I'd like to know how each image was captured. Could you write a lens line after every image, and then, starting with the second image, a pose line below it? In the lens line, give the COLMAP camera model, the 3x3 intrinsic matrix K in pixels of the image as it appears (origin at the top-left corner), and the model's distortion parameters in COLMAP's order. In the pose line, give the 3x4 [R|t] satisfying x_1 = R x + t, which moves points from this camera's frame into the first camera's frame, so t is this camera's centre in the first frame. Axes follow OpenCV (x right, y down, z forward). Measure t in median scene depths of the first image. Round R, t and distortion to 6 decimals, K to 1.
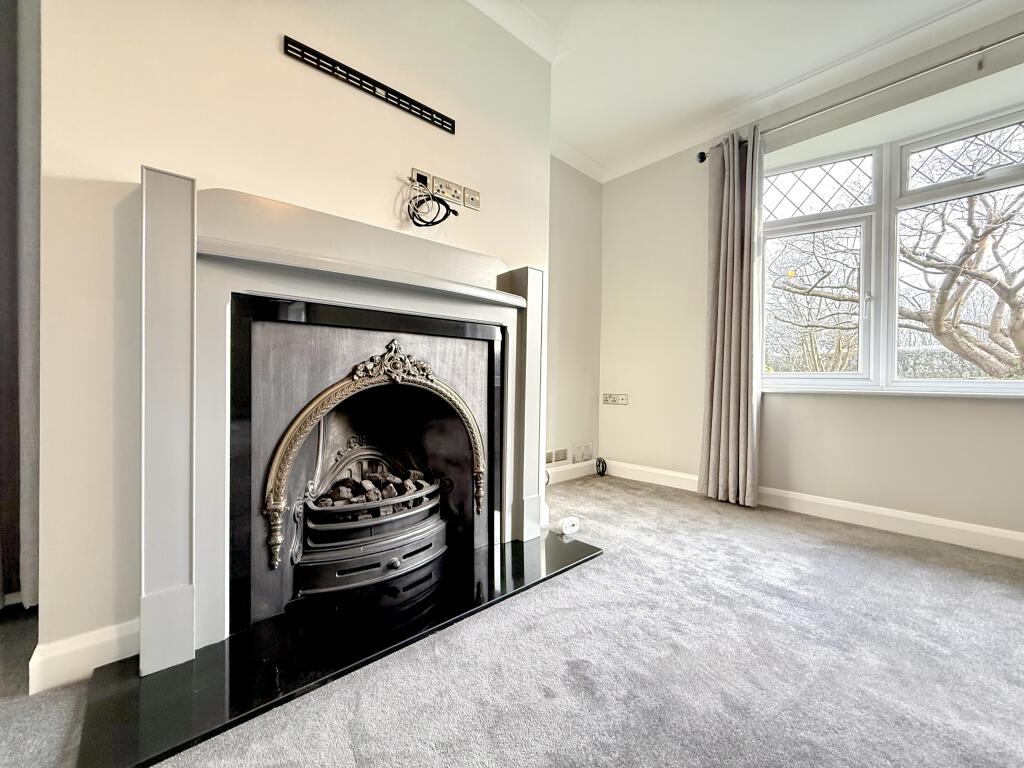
lens RADIAL K [[406.4, 0, 509.1], [0, 406.4, 383.5], [0, 0, 1]] dist [-0.000057, 0.000274]
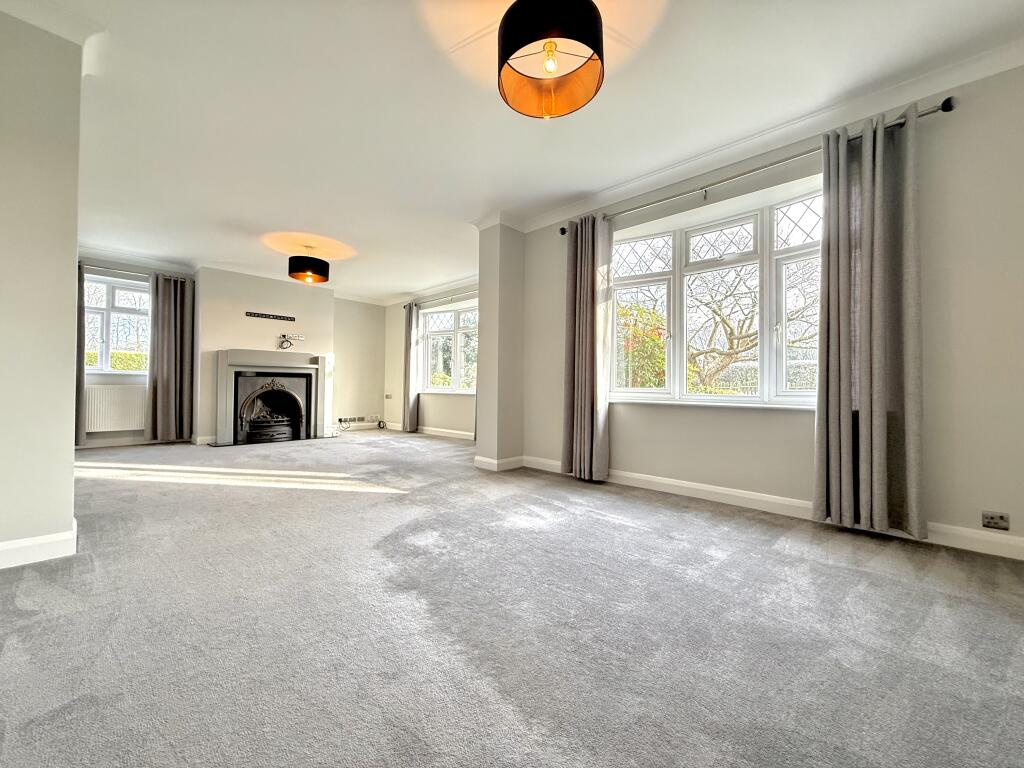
lens RADIAL K [[406.4, 0, 509.1], [0, 406.4, 383.5], [0, 0, 1]] dist [-0.000057, 0.000274]
pose [[0.999117, -0.005118, 0.041704, 1.665783], [0.006576, 0.999369, -0.034894, 0.083546], [-0.041499, 0.035137, 0.998520, -2.765127]]
